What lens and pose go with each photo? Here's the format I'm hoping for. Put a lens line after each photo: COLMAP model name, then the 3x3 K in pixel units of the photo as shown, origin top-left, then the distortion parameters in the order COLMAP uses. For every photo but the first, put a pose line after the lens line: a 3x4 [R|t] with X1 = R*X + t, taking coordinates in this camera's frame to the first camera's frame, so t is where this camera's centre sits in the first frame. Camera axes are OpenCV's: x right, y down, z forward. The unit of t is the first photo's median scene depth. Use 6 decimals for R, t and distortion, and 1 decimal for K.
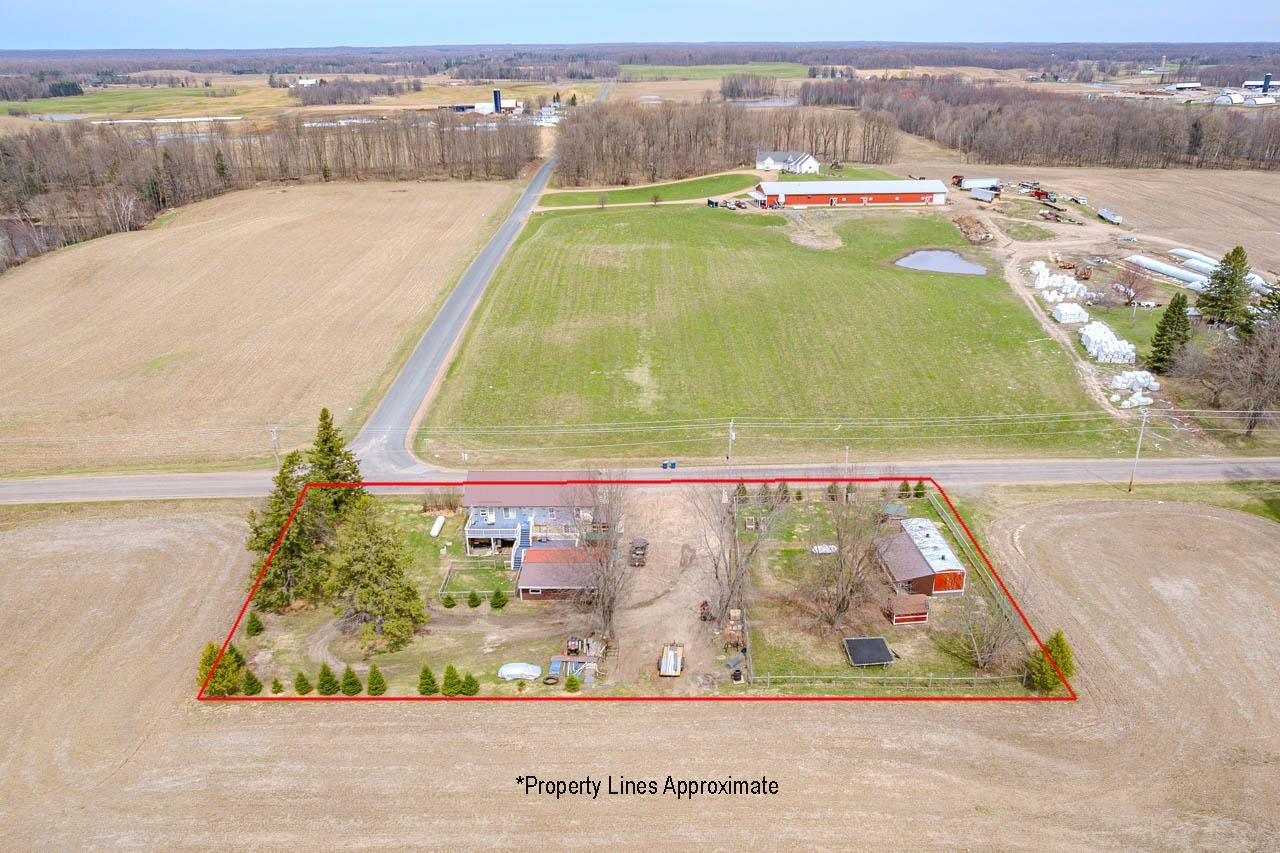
lens RADIAL K [[996.5, 0, 671.1], [0, 996.5, 484.0], [0, 0, 1]] dist [-0.079847, 0.080428]
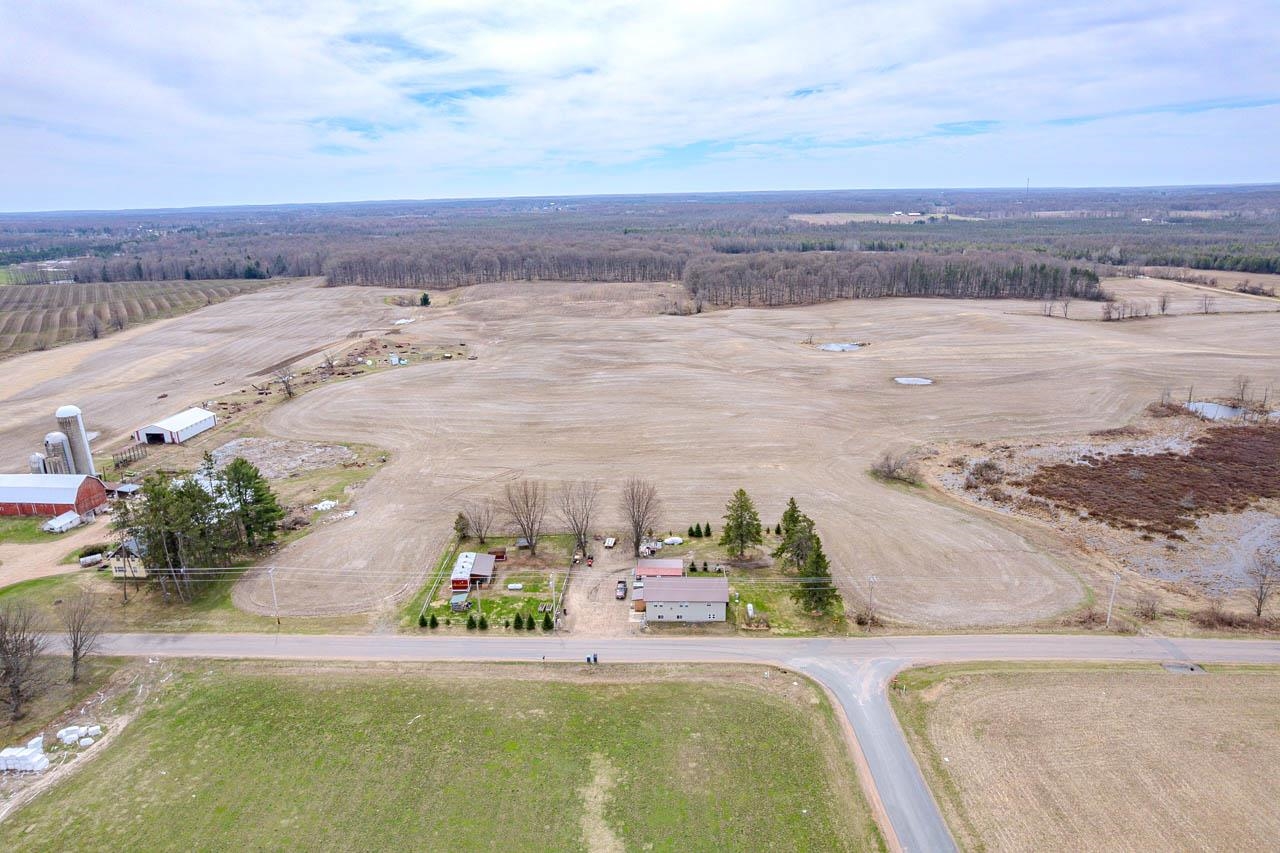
lens RADIAL K [[820.4, 0, 639.0], [0, 820.4, 427.2], [0, 0, 1]] dist [-0.073433, 0.068220]
pose [[-0.998903, 0.016498, 0.043818, -0.046538], [0.040997, 0.760242, 0.648345, -0.378575], [-0.022616, 0.649430, -0.760085, 0.673121]]
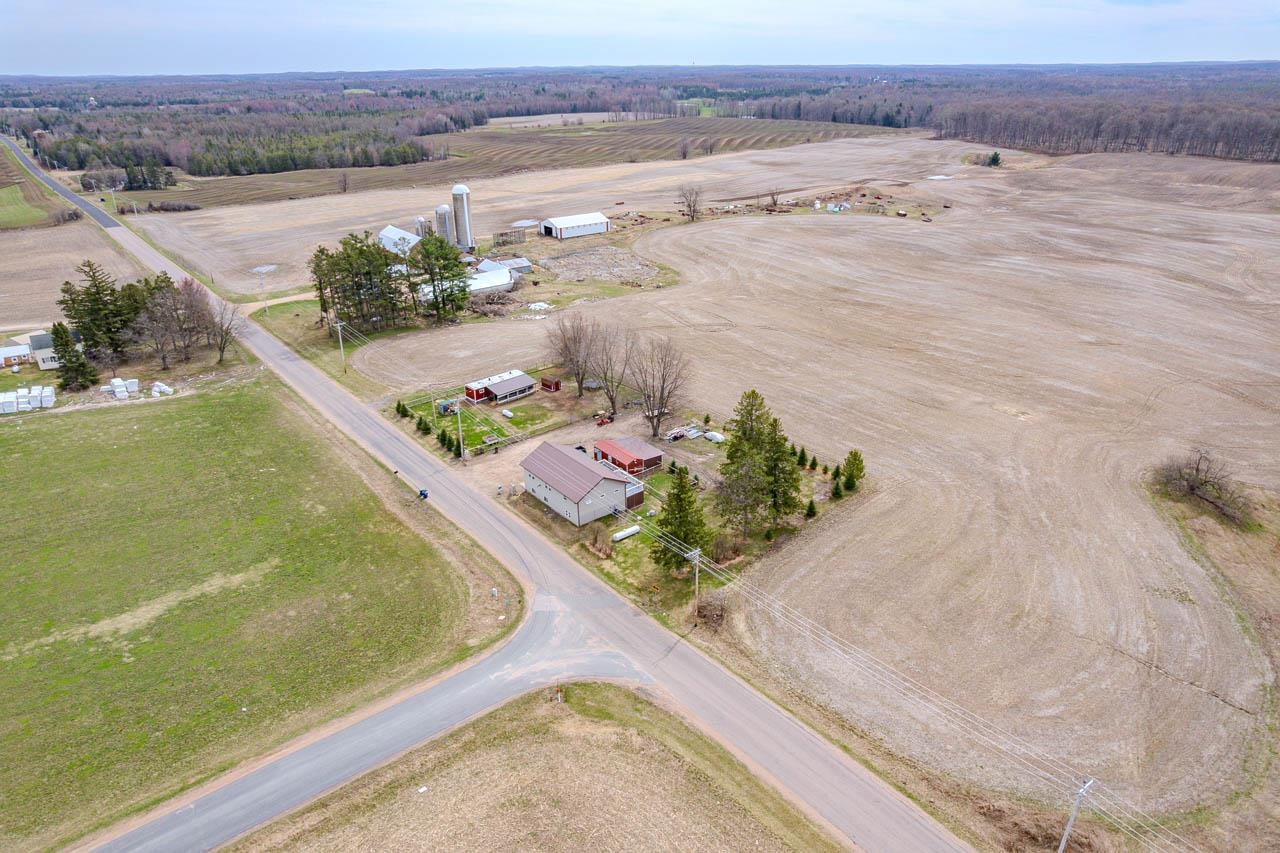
lens RADIAL K [[820.4, 0, 639.0], [0, 820.4, 427.2], [0, 0, 1]] dist [-0.073433, 0.068220]
pose [[-0.630747, -0.306575, 0.712860, -0.334569], [0.331875, 0.723818, 0.604935, -0.233058], [-0.701439, 0.618141, -0.354802, 0.472831]]
